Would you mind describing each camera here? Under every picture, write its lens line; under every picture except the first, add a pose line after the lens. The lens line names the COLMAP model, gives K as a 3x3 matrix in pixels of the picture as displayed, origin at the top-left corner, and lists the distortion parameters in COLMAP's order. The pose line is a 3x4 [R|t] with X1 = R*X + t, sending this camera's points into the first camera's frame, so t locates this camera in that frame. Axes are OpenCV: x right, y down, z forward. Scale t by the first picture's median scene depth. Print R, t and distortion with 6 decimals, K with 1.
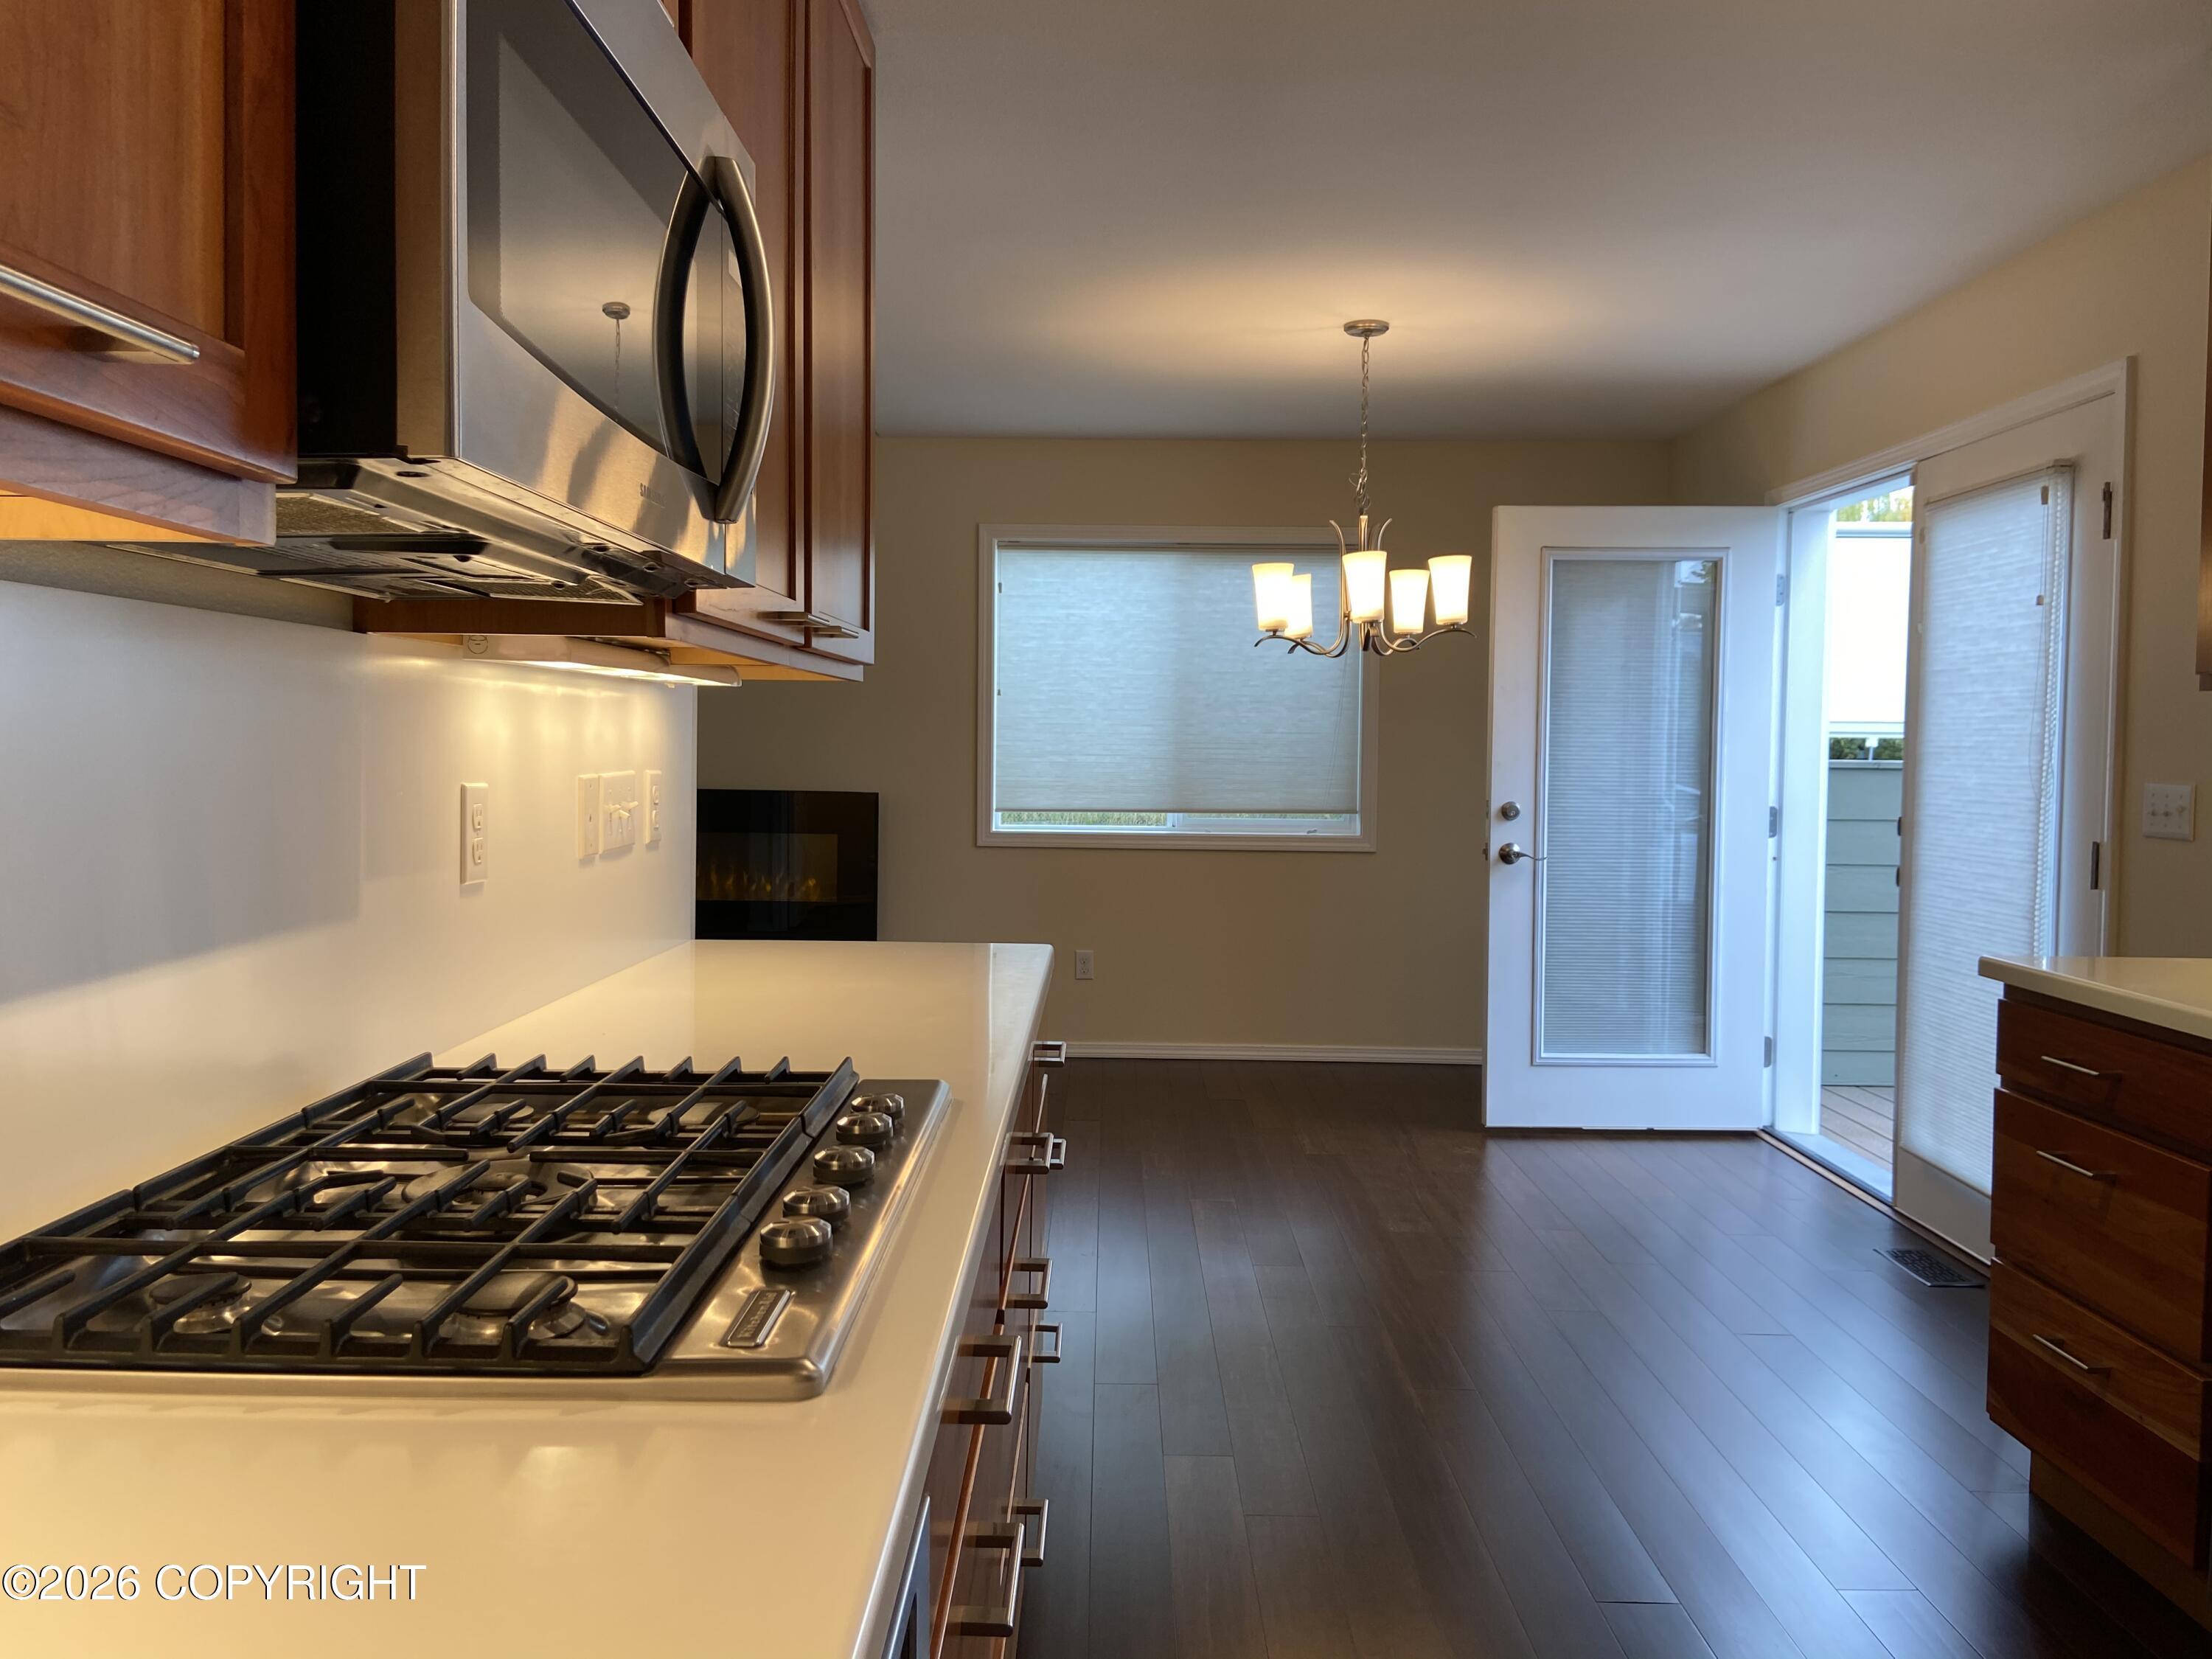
lens RADIAL K [[1666.8, 0, 1098.1], [0, 1666.8, 823.9], [0, 0, 1]] dist [0.086935, -0.081816]
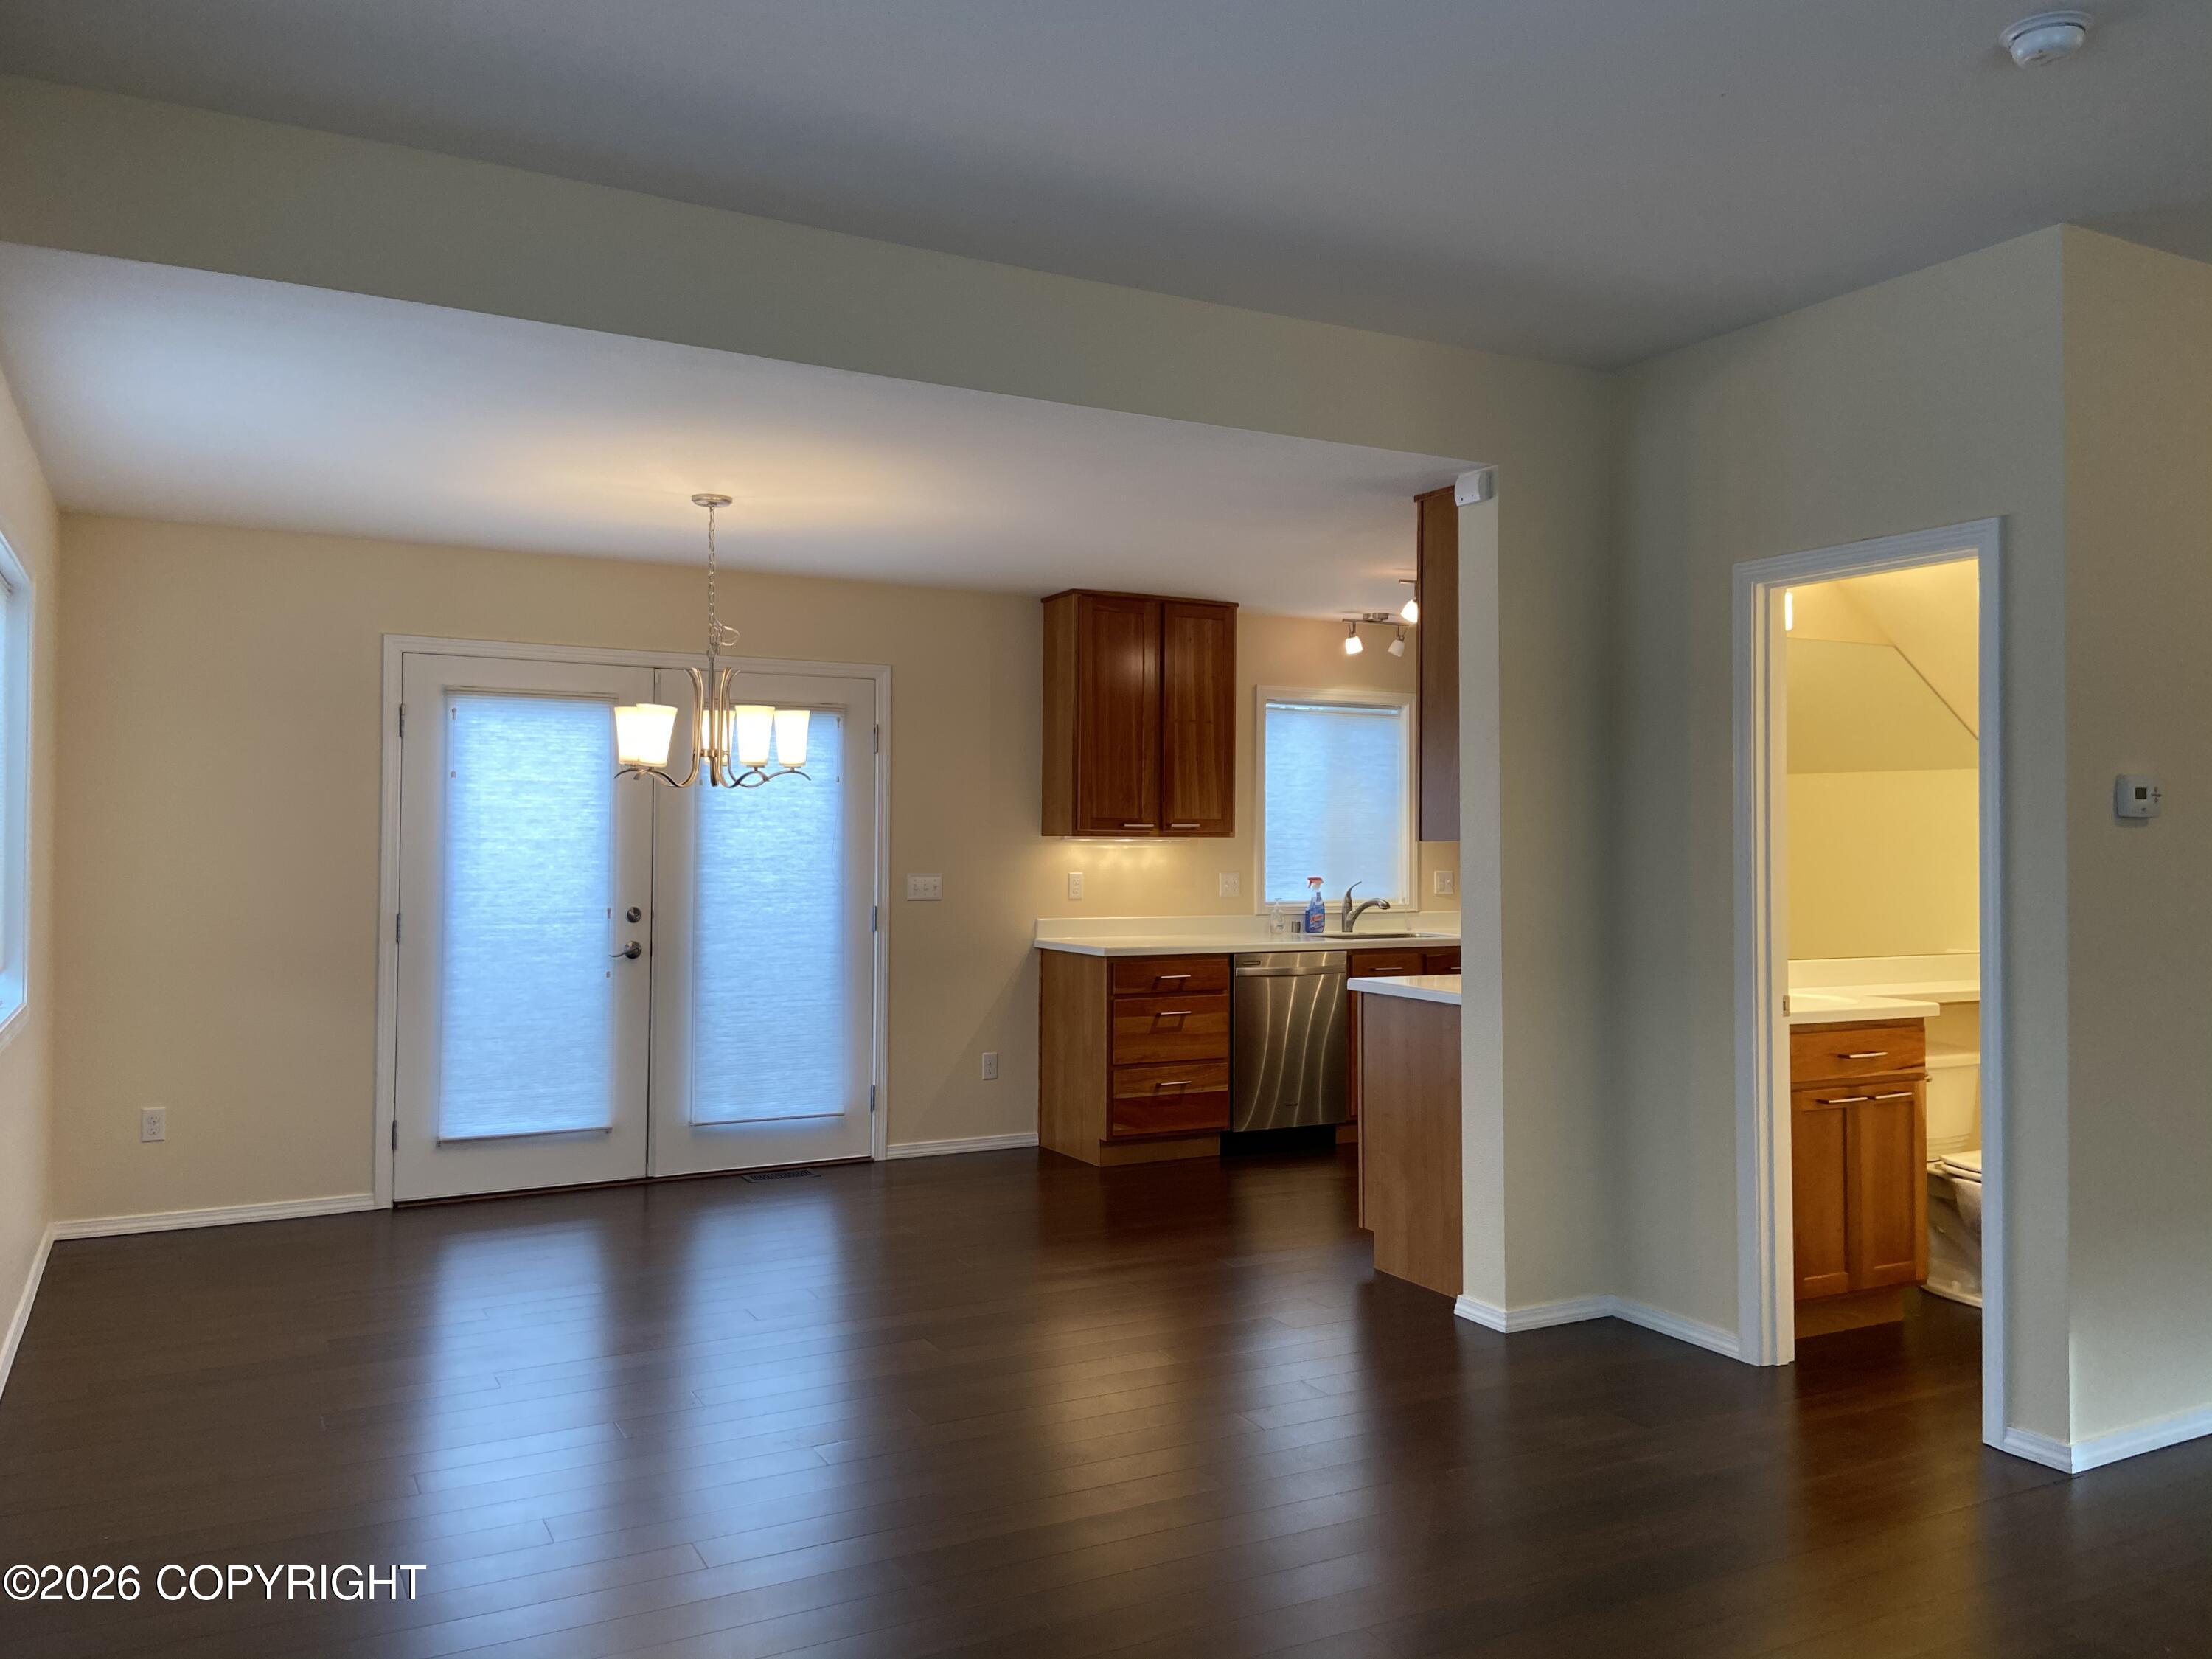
lens RADIAL K [[1666.8, 0, 1097.4], [0, 1666.8, 811.6], [0, 0, 1]] dist [0.086935, -0.081816]
pose [[-0.479770, -0.001587, 0.877393, -0.814713], [0.034999, 0.999168, 0.020946, -0.087081], [-0.876696, 0.040757, -0.479315, 1.137062]]
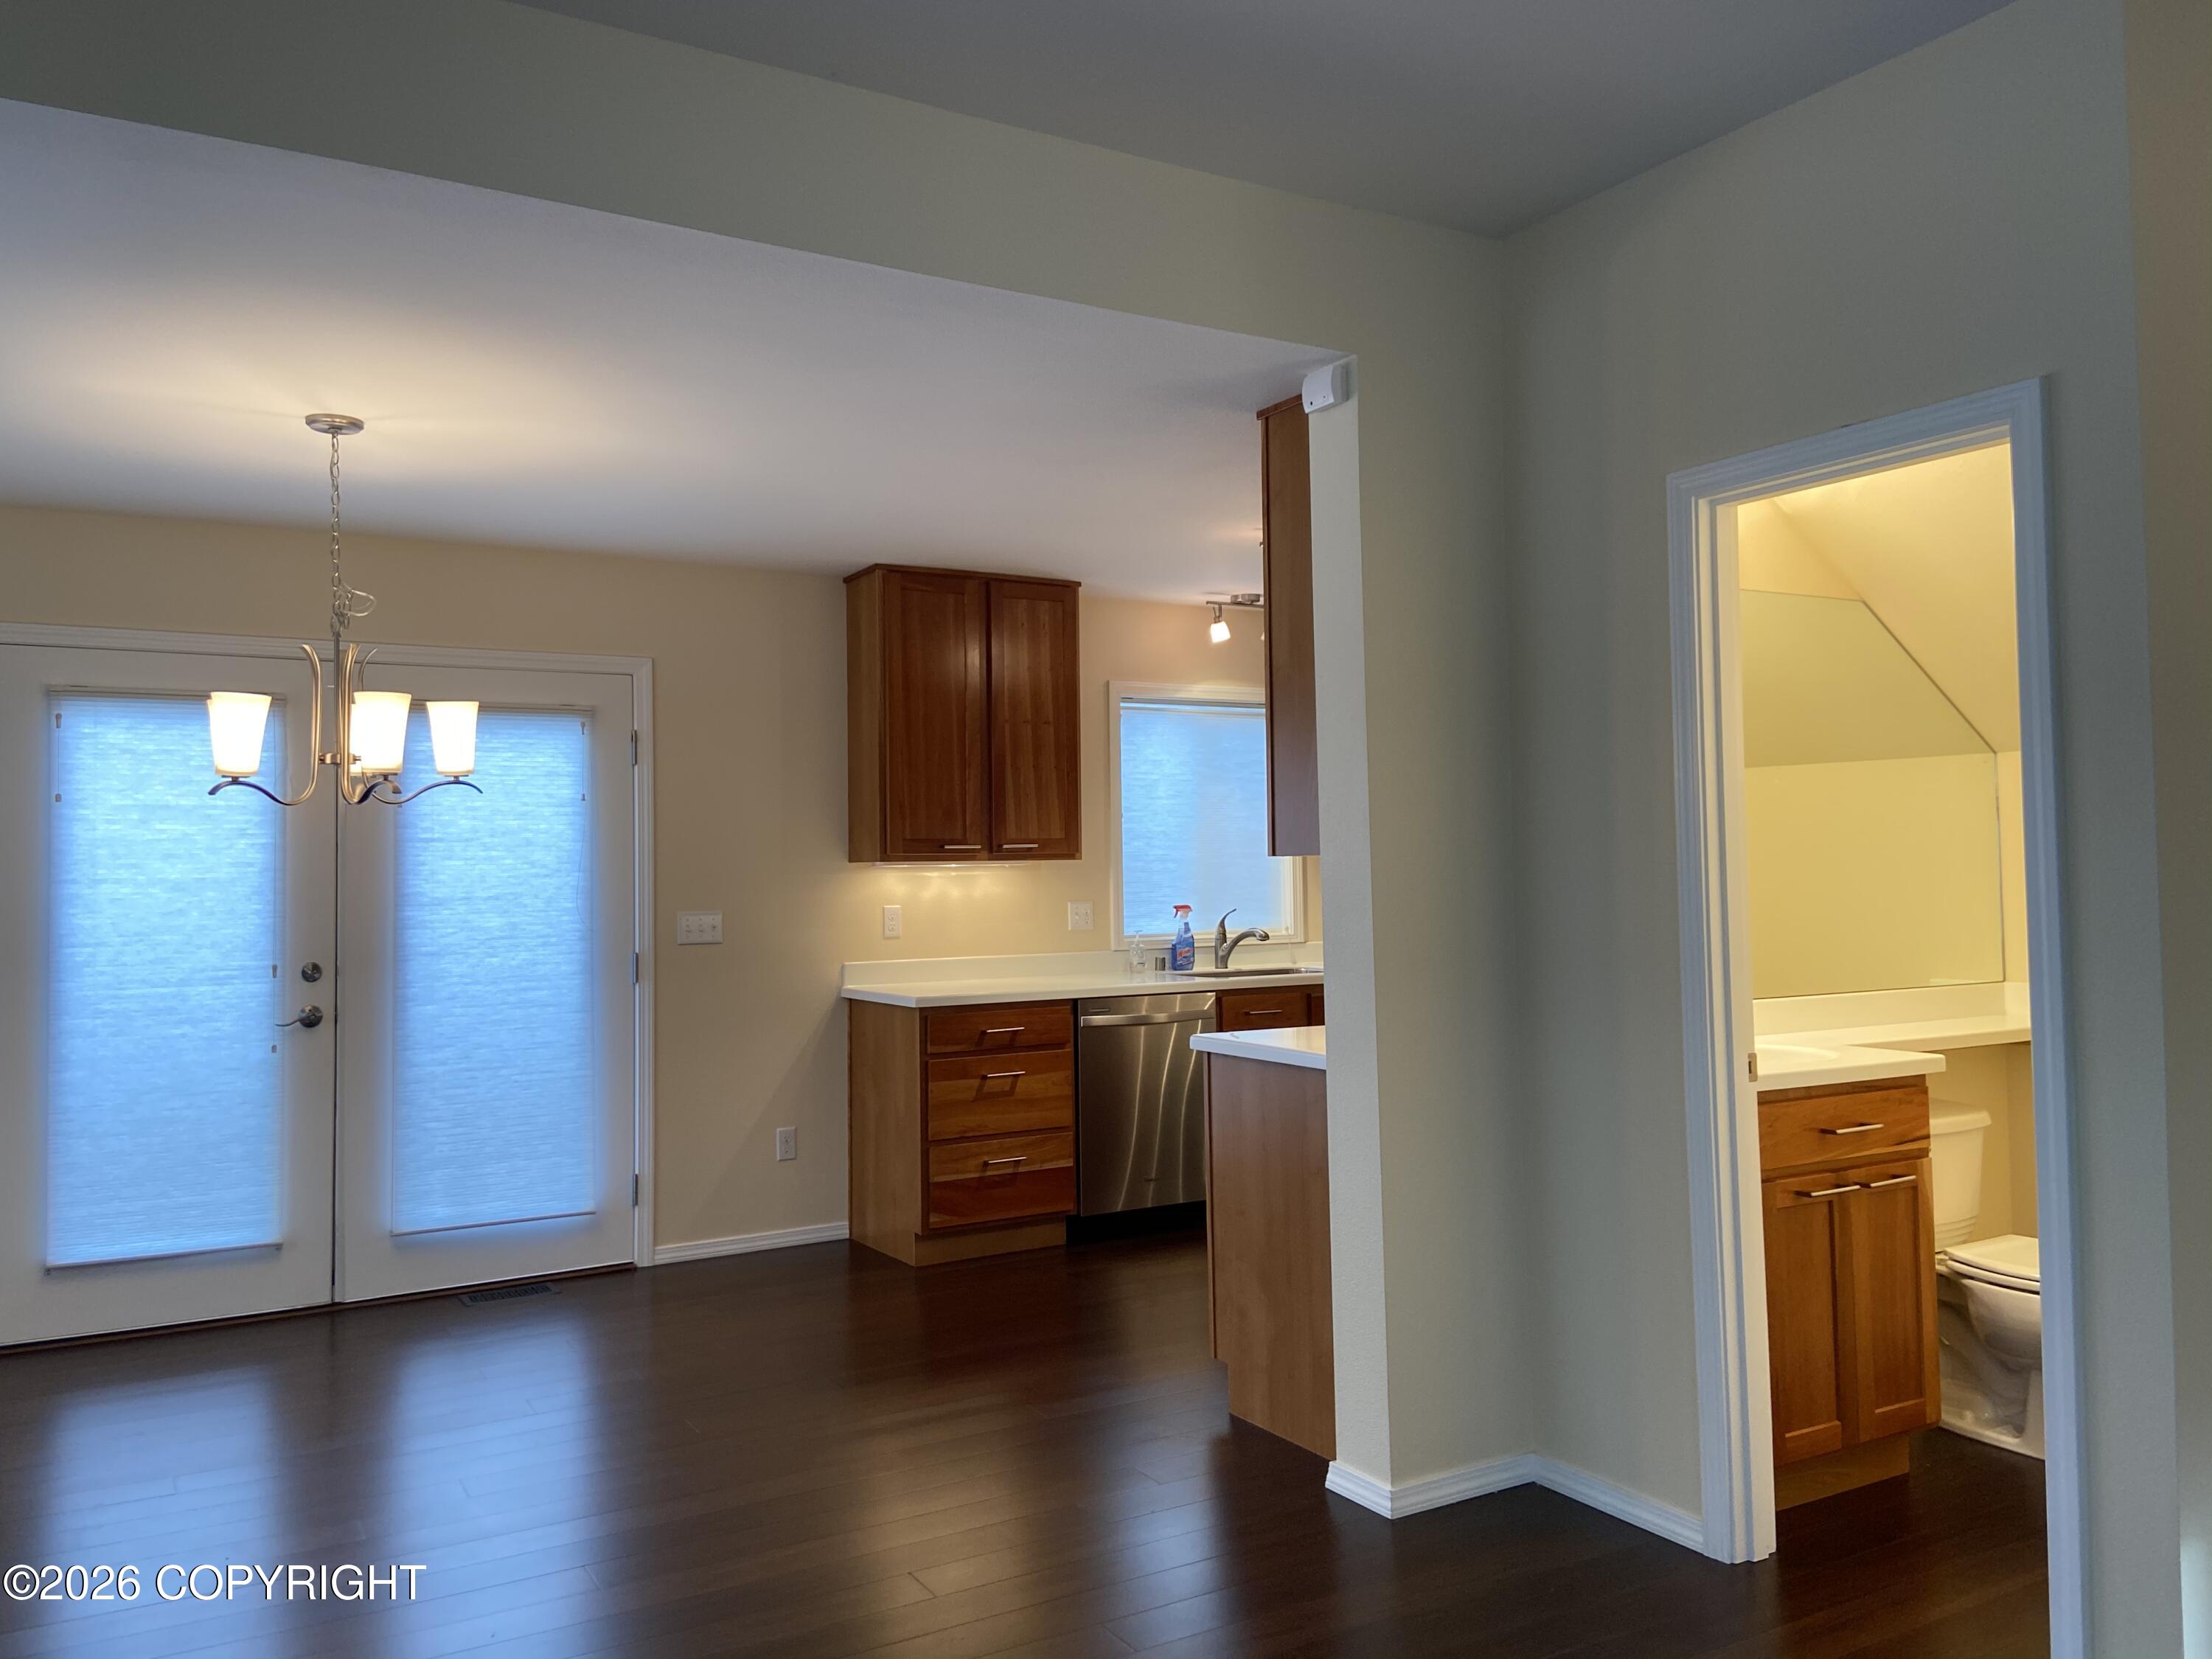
lens RADIAL K [[1666.8, 0, 1092.4], [0, 1666.8, 808.5], [0, 0, 1]] dist [0.086935, -0.081816]
pose [[-0.516010, 0.025090, 0.856215, -0.656959], [0.053450, 0.998566, 0.002951, -0.071512], [-0.854913, 0.047288, -0.516611, 0.968501]]
